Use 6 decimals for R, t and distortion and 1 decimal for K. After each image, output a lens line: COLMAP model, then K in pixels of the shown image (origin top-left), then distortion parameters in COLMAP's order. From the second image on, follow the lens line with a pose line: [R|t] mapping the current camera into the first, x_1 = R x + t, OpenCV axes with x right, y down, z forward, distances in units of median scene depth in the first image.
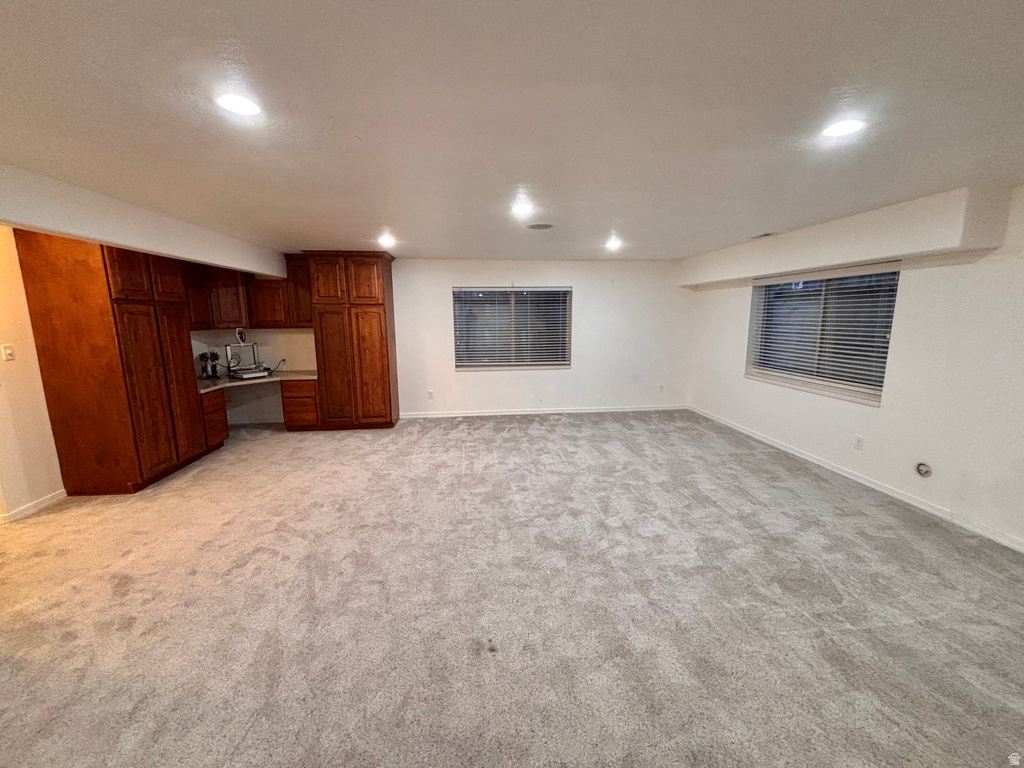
lens RADIAL K [[412.2, 0, 512.0], [0, 412.2, 384.0], [0, 0, 1]] dist [-0.001626, -0.000148]
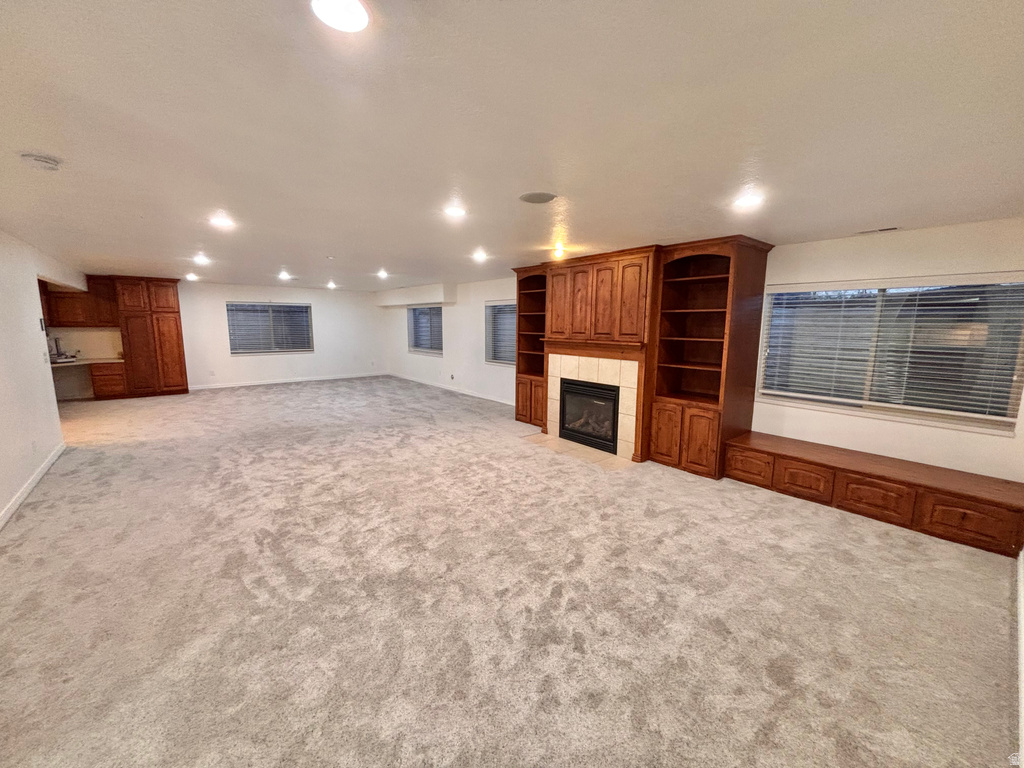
lens RADIAL K [[412.2, 0, 512.0], [0, 412.2, 384.0], [0, 0, 1]] dist [-0.001626, -0.000148]
pose [[0.835491, -0.067474, 0.545346, -0.123566], [0.074120, 0.997201, 0.009826, 0.153305], [-0.544483, 0.032211, 0.838153, -0.967249]]
